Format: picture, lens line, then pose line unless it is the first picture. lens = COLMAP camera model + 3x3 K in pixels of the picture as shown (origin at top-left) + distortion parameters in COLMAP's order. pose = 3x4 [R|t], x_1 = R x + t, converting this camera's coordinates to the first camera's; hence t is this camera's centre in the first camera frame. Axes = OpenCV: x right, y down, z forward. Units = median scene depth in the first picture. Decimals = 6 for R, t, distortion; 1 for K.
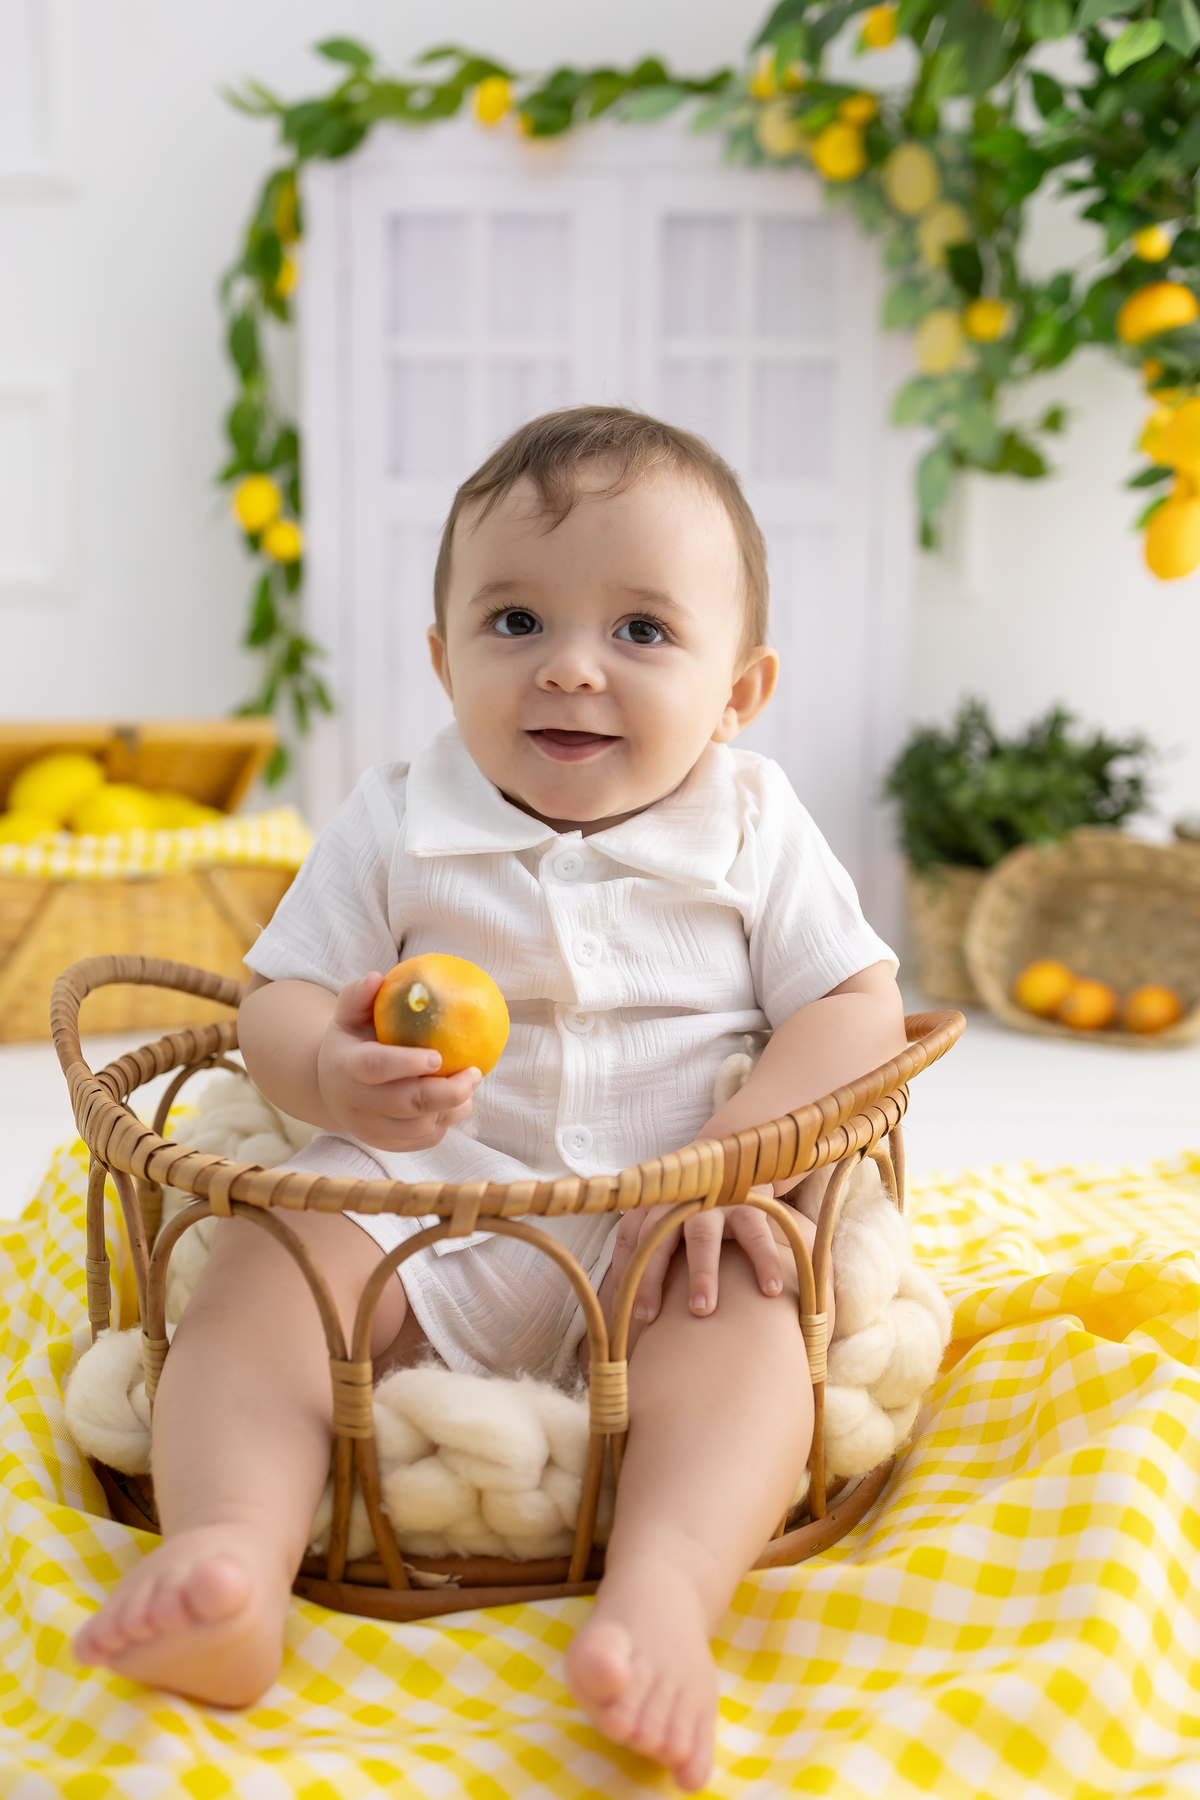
lens RADIAL K [[1837.3, 0, 600.0], [0, 1837.3, 900.0], [0, 0, 1]] dist [0.014728, -0.001152]
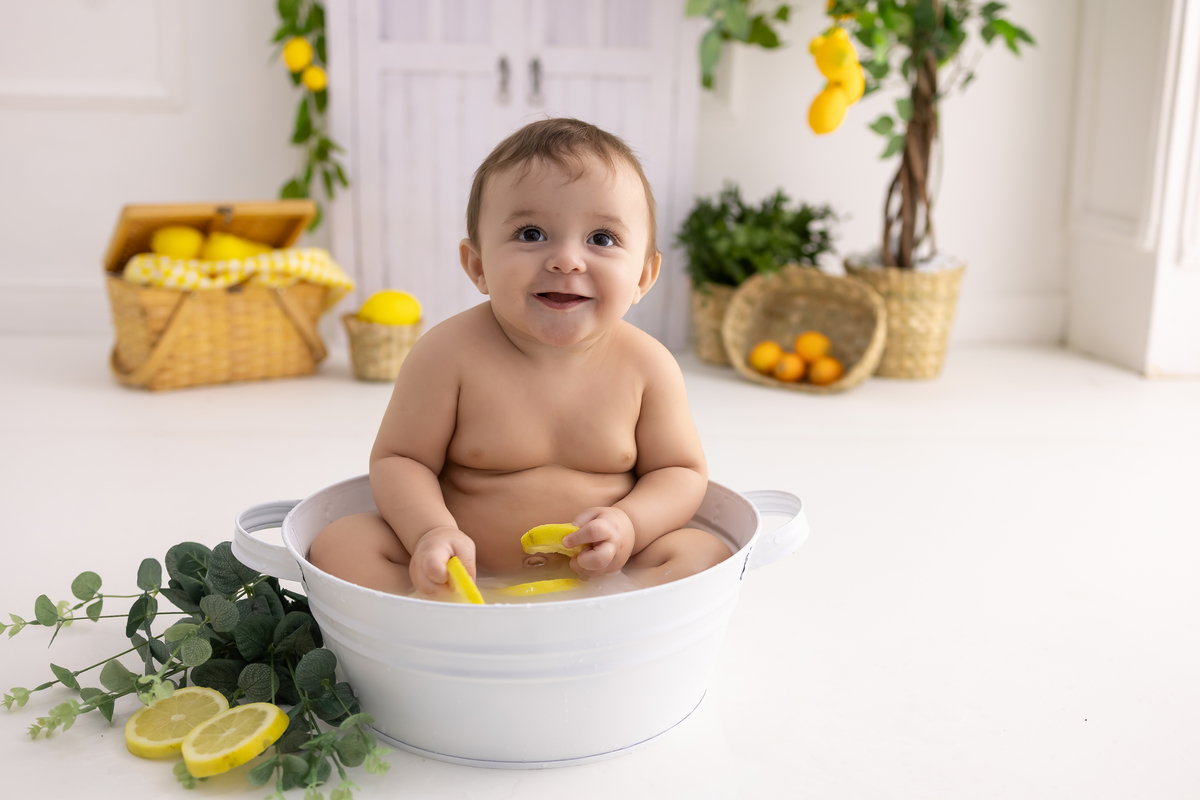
lens RADIAL K [[1190.7, 0, 600.0], [0, 1190.7, 400.0], [0, 0, 1]] dist [0.008749, -0.004214]
pose [[0.997433, -0.000489, 0.071602, 0.004637], [-0.007816, 0.993258, 0.115665, -0.042029], [-0.071176, -0.115928, 0.990704, -0.112181]]
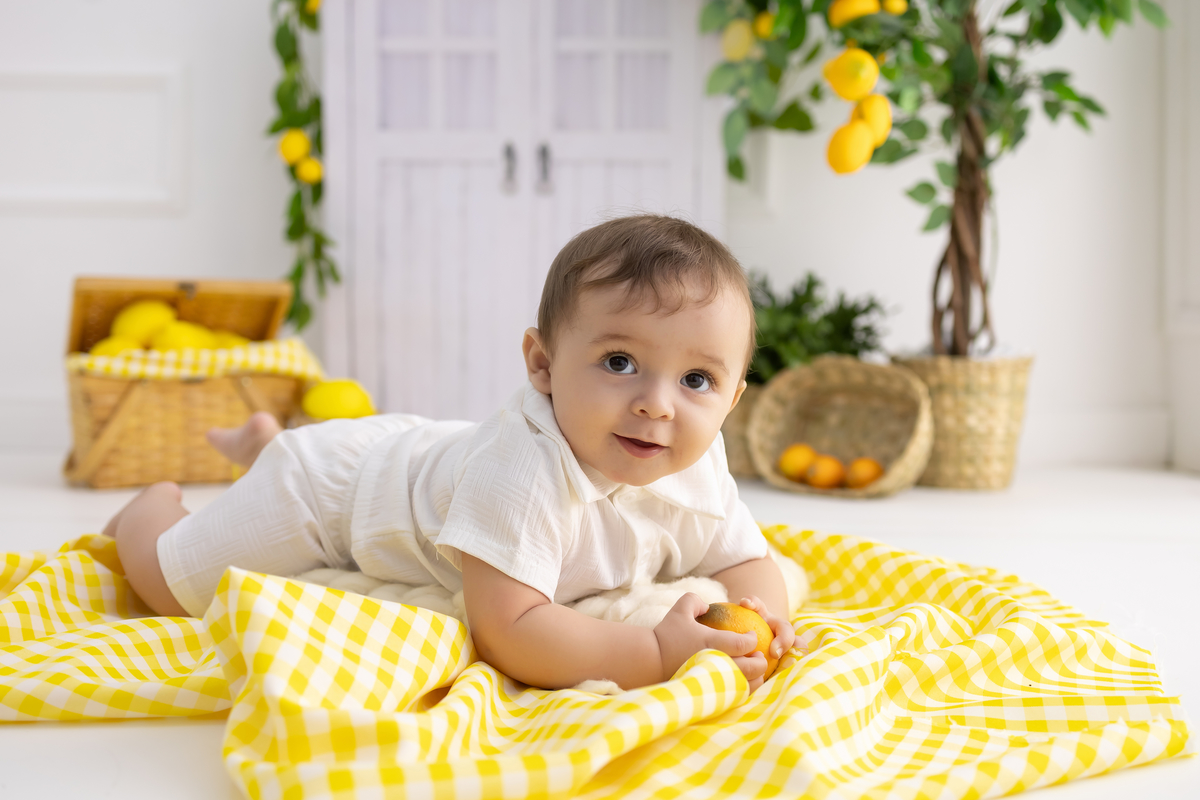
lens RADIAL K [[1212.4, 0, 600.0], [0, 1212.4, 400.0], [0, 0, 1]] dist [0.007377, 0.003392]
pose [[0.999474, 0.006514, -0.031776, 0.117285], [-0.008150, 0.998633, -0.051628, 0.052302], [0.031396, 0.051859, 0.998161, 0.011926]]
